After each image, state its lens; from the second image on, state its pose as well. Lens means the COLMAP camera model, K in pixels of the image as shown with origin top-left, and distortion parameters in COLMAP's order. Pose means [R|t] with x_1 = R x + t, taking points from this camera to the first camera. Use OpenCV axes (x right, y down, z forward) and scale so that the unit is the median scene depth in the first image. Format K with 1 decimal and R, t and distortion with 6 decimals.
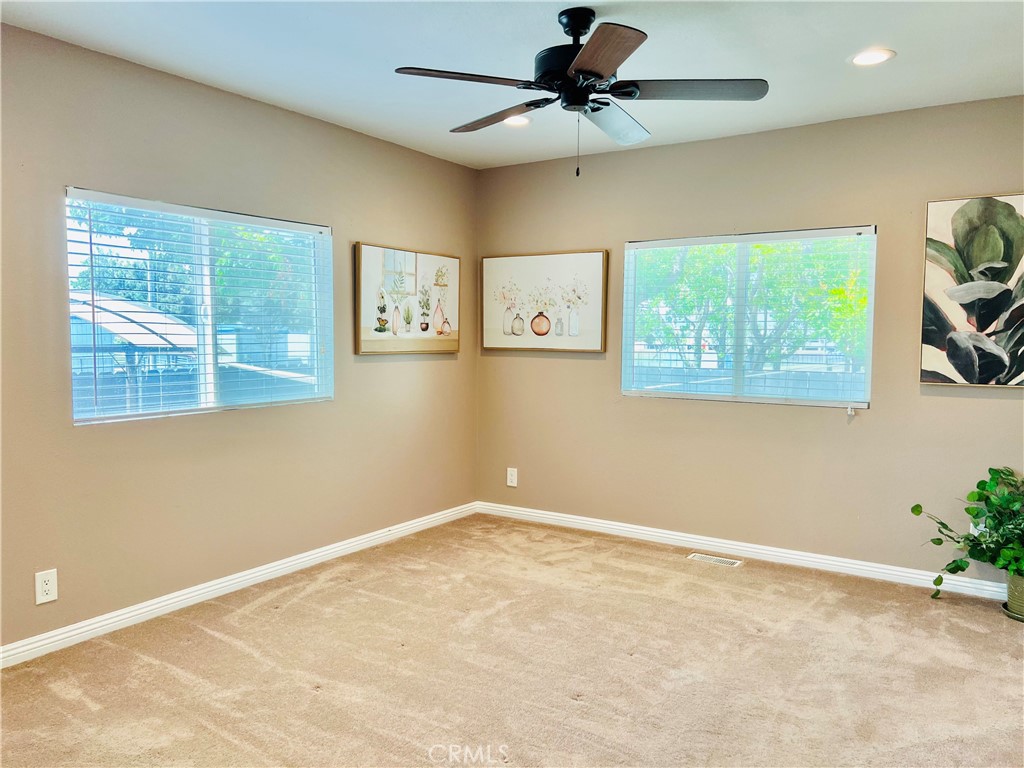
lens RADIAL K [[770.0, 0, 513.8], [0, 770.0, 382.7], [0, 0, 1]] dist [0.063854, -0.075809]
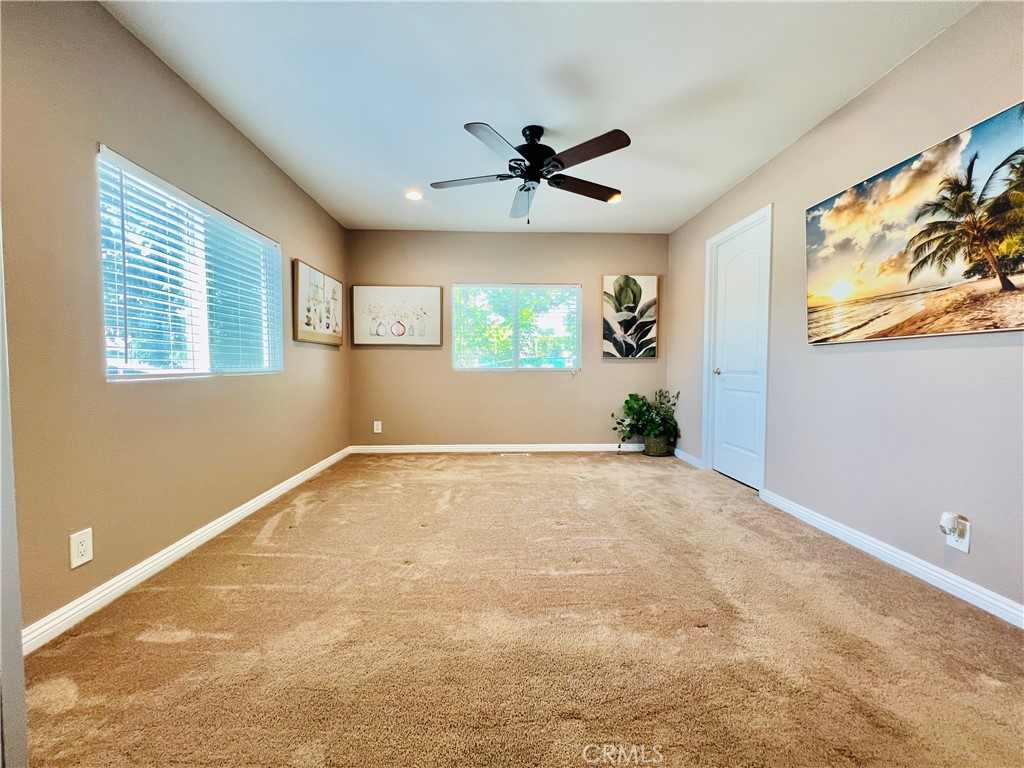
lens RADIAL K [[410.9, 0, 509.8], [0, 410.9, 375.9], [0, 0, 1]] dist [-0.002335, 0.000747]
pose [[0.814102, -0.022013, 0.580305, -0.351857], [0.040904, 0.998973, -0.019488, 0.062132], [-0.579280, 0.039602, 0.814166, 0.209943]]
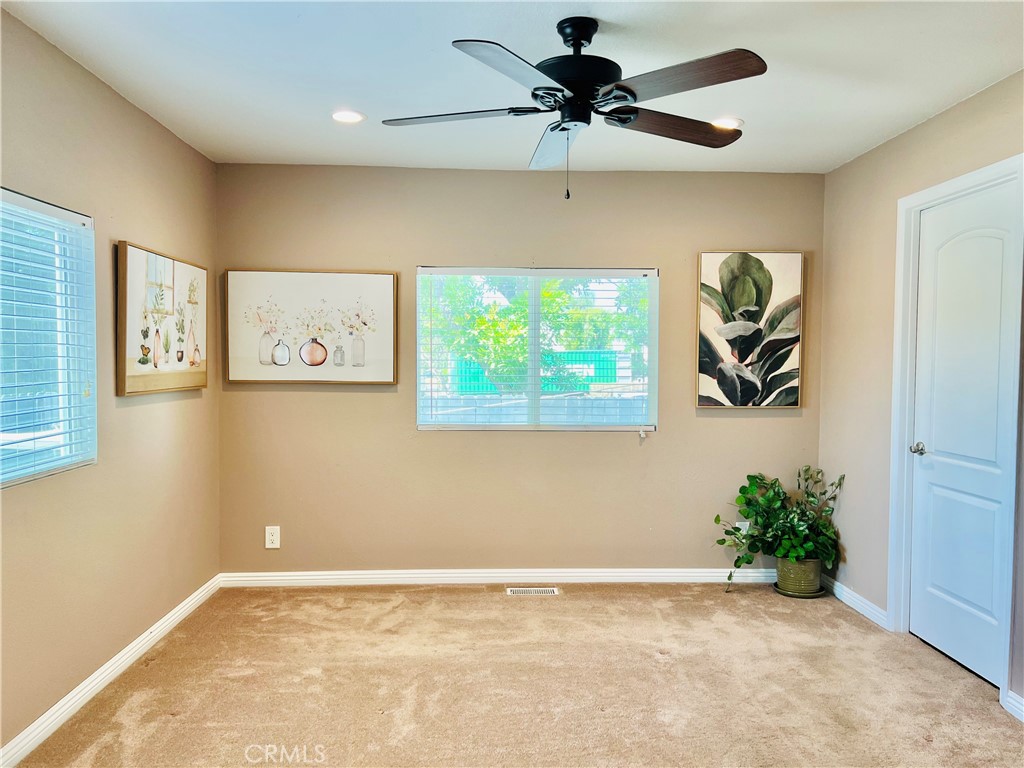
lens RADIAL K [[770.0, 0, 518.0], [0, 770.0, 380.1], [0, 0, 1]] dist [0.063854, -0.075809]
pose [[0.810122, -0.018739, 0.585962, -0.363277], [0.036608, 0.999155, -0.018659, -0.026956], [-0.585118, 0.036567, 0.810124, 0.215732]]
